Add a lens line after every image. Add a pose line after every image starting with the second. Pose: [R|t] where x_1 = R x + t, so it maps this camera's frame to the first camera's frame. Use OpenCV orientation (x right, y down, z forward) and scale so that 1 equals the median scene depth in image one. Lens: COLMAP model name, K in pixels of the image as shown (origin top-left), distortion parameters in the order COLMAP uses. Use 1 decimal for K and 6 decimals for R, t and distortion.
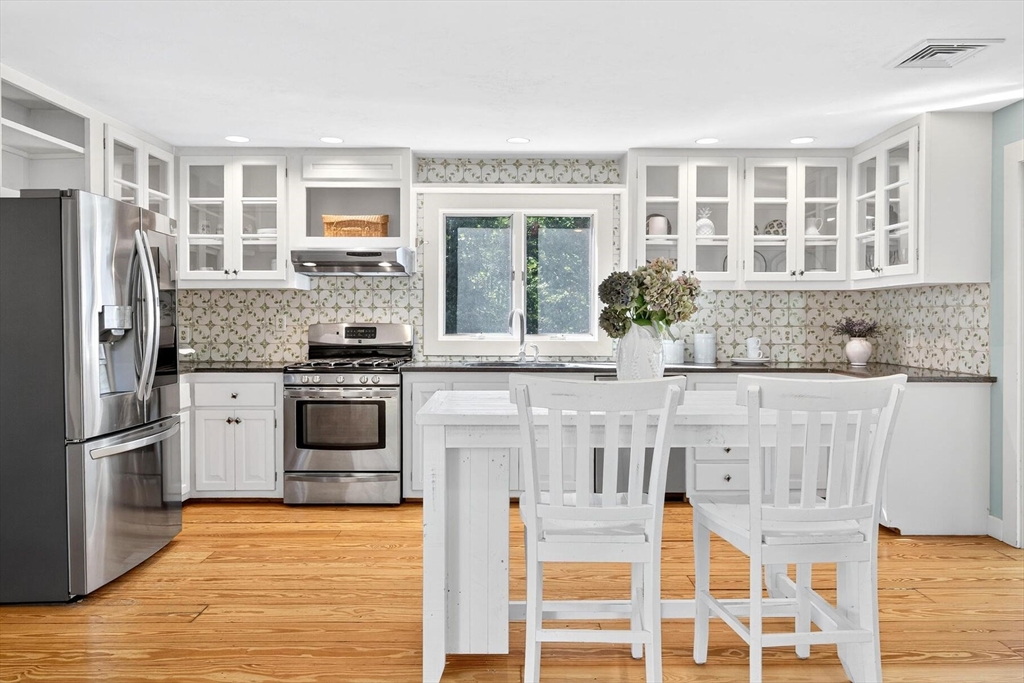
lens RADIAL K [[695.8, 0, 529.1], [0, 695.8, 336.1], [0, 0, 1]] dist [-0.012498, -0.000962]
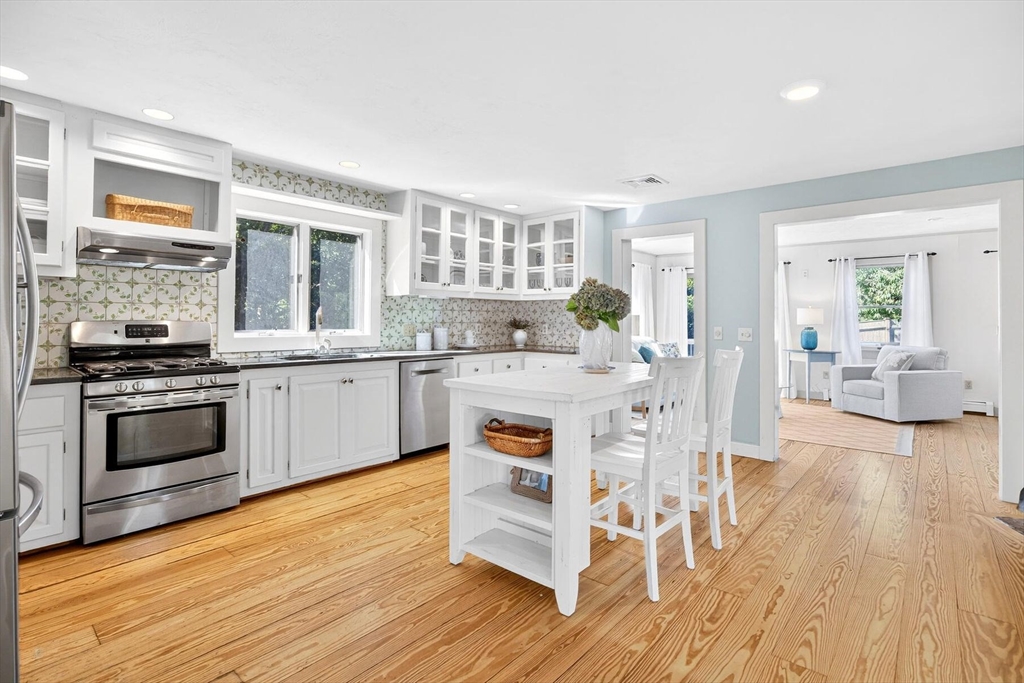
lens RADIAL K [[490.9, 0, 518.7], [0, 490.9, 319.4], [0, 0, 1]] dist [-0.004656, 0.000324]
pose [[0.664610, 0.002221, 0.747187, -0.414269], [0.014352, 0.999773, -0.015737, -0.003236], [-0.747053, 0.021182, 0.664427, 0.228784]]
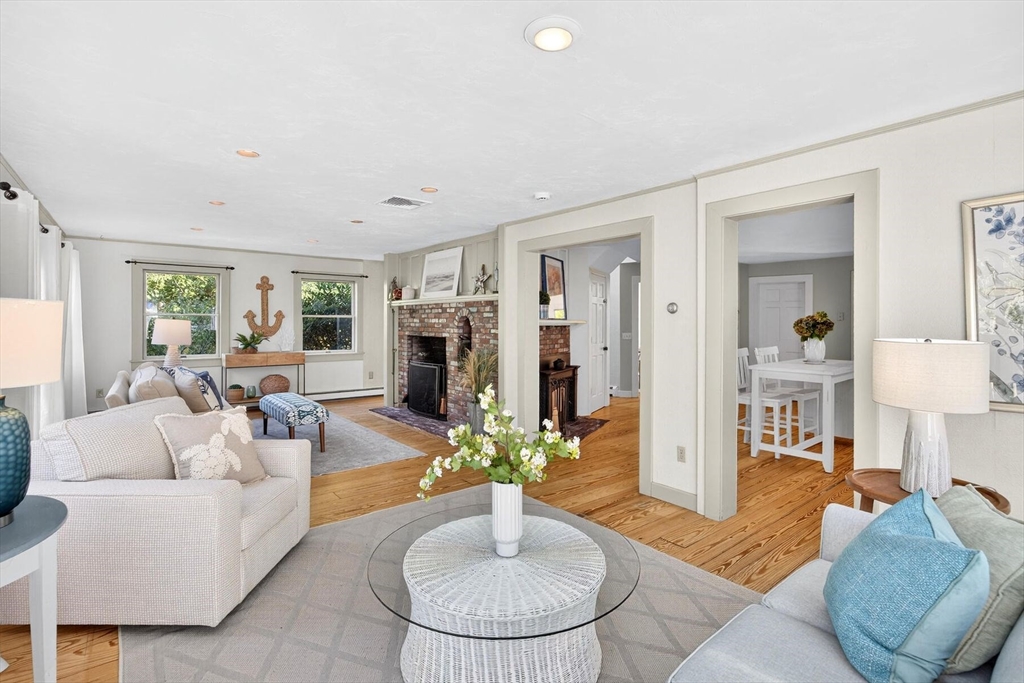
lens RADIAL K [[482.8, 0, 522.1], [0, 482.8, 328.0], [0, 0, 1]] dist [-0.002322, 0.000491]
pose [[-0.779399, 0.003069, -0.626520, 1.267242], [-0.018381, 0.999446, 0.027762, -0.045055], [0.626258, 0.033154, -0.778911, 0.976900]]
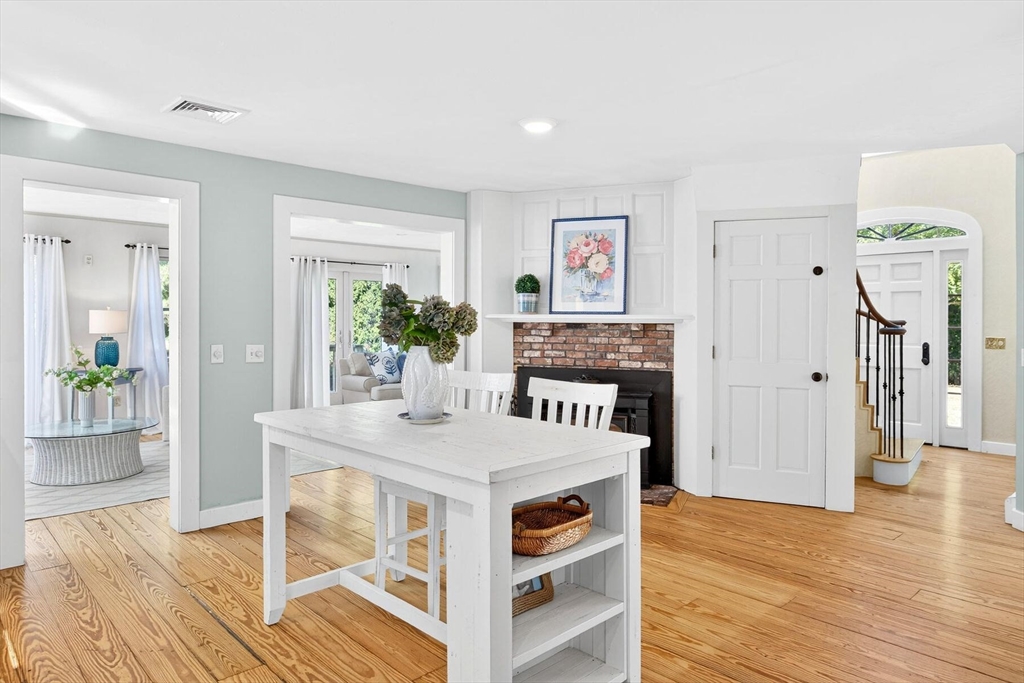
lens RADIAL K [[652.4, 0, 530.1], [0, 652.4, 323.0], [0, 0, 1]] dist [-0.004683, -0.001109]
pose [[-0.686189, -0.009001, 0.727367, -0.363181], [0.009876, 0.999716, 0.021689, -0.042047], [-0.727356, 0.022066, -0.685905, 0.869340]]
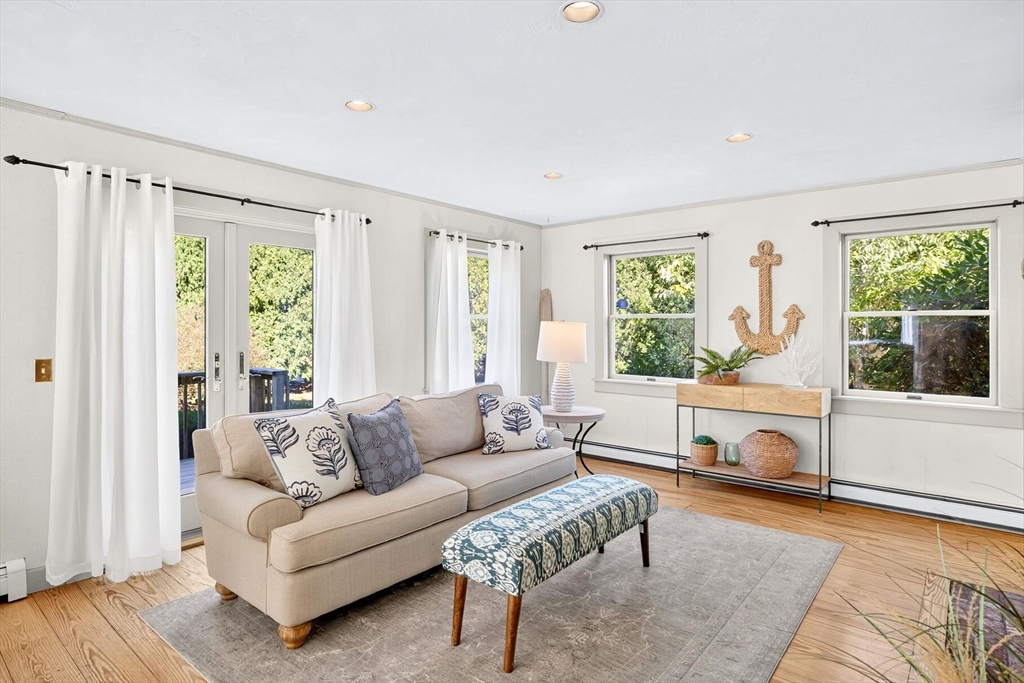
lens RADIAL K [[550.8, 0, 514.2], [0, 550.8, 327.1], [0, 0, 1]] dist [-0.006696, -0.000510]
pose [[-0.755342, -0.004831, 0.655313, 0.654056], [0.009155, 0.999797, 0.017923, -0.026794], [-0.655267, 0.019538, -0.755144, 0.244020]]
